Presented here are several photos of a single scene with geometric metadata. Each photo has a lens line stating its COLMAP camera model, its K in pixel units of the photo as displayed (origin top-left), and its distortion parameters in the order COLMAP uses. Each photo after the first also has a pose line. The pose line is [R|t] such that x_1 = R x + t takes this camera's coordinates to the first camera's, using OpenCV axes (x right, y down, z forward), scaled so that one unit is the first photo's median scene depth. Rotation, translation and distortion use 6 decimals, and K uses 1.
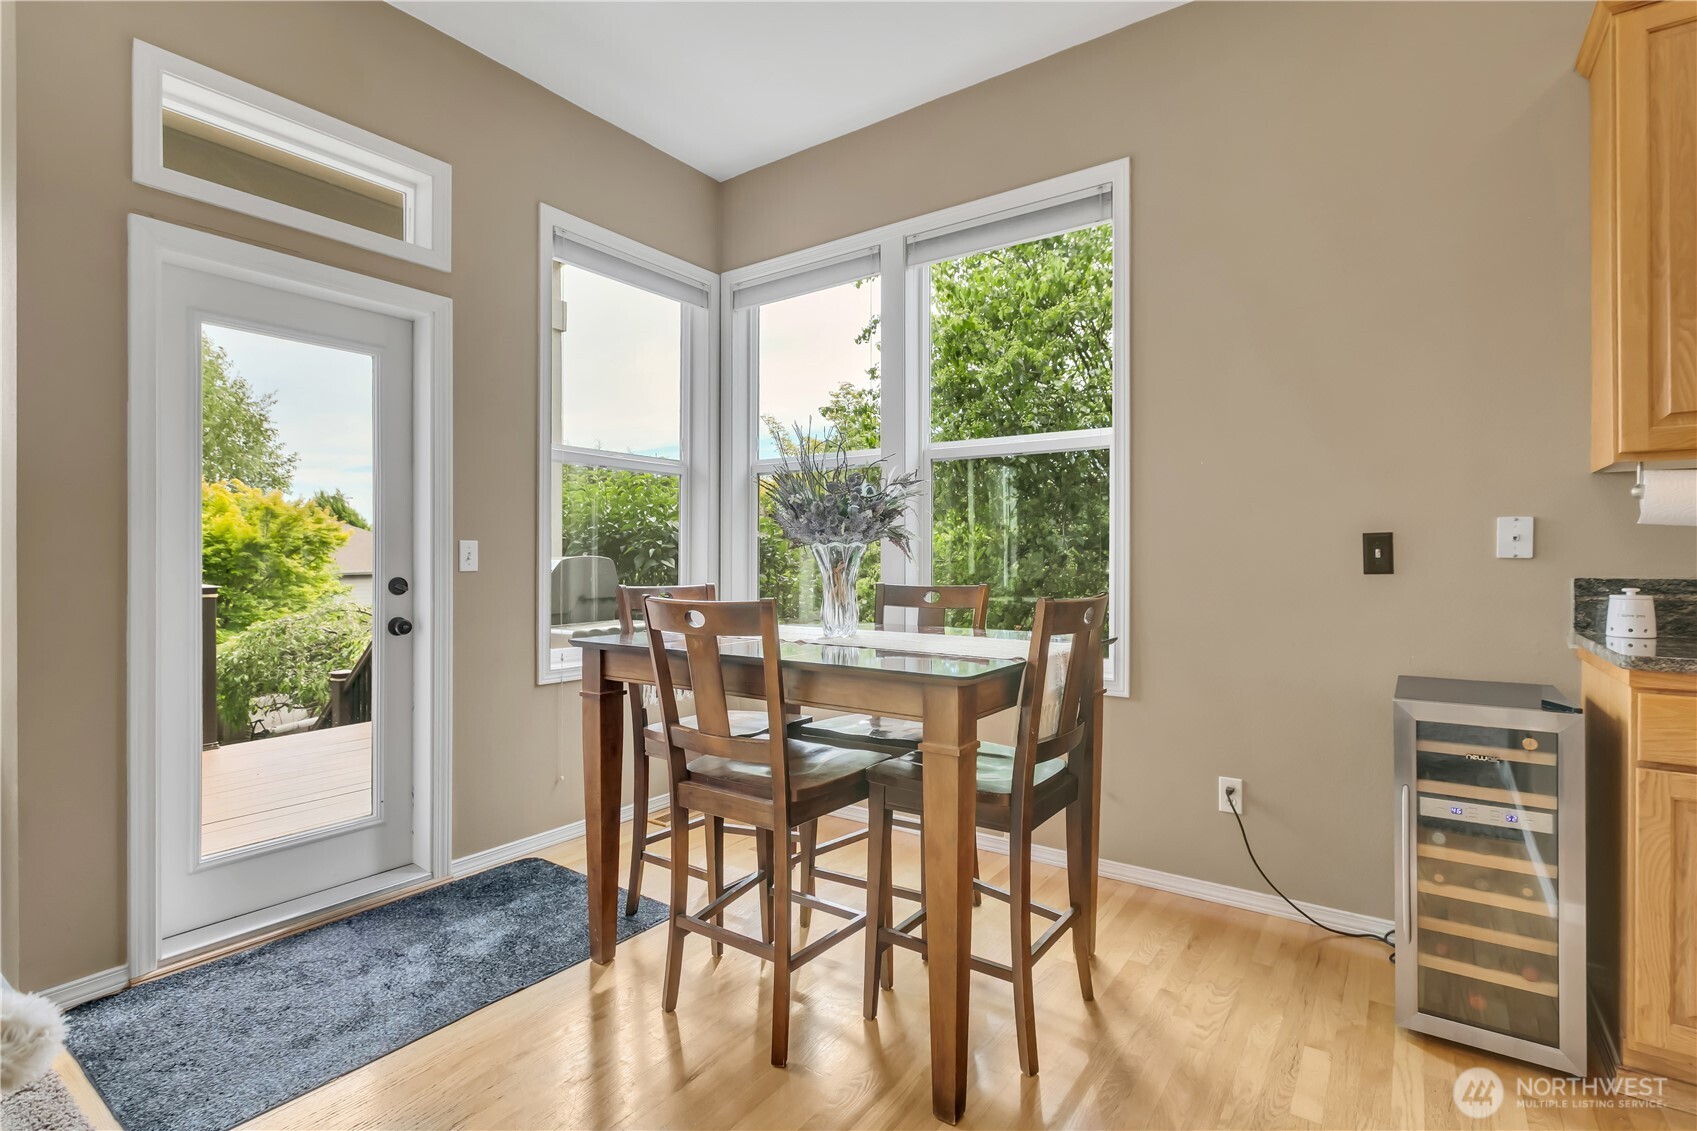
lens RADIAL K [[790.5, 0, 867.1], [0, 790.5, 562.8], [0, 0, 1]] dist [0.006381, 0.000780]
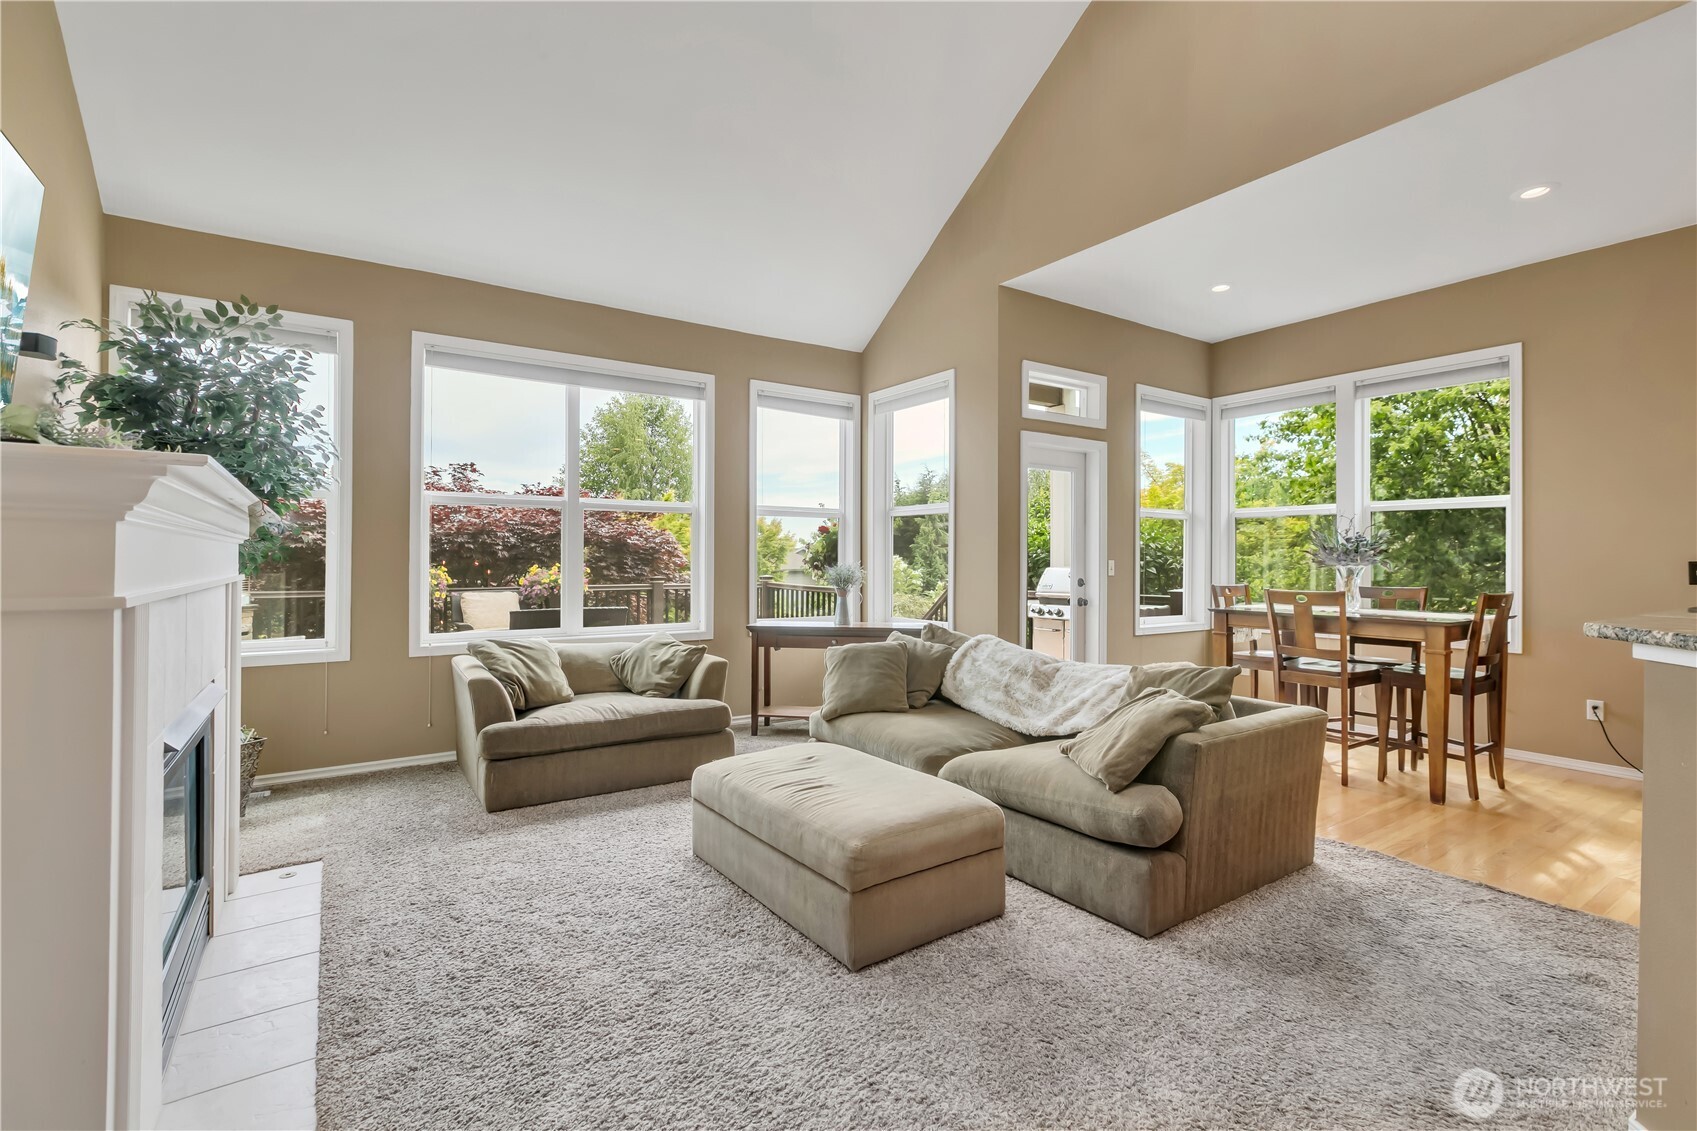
lens RADIAL K [[790.5, 0, 842.5], [0, 790.5, 556.8], [0, 0, 1]] dist [0.006381, 0.000780]
pose [[0.935316, 0.003911, -0.353792, -0.475596], [-0.007156, 0.999943, -0.007867, -0.018837], [0.353741, 0.009890, 0.935291, -1.234901]]
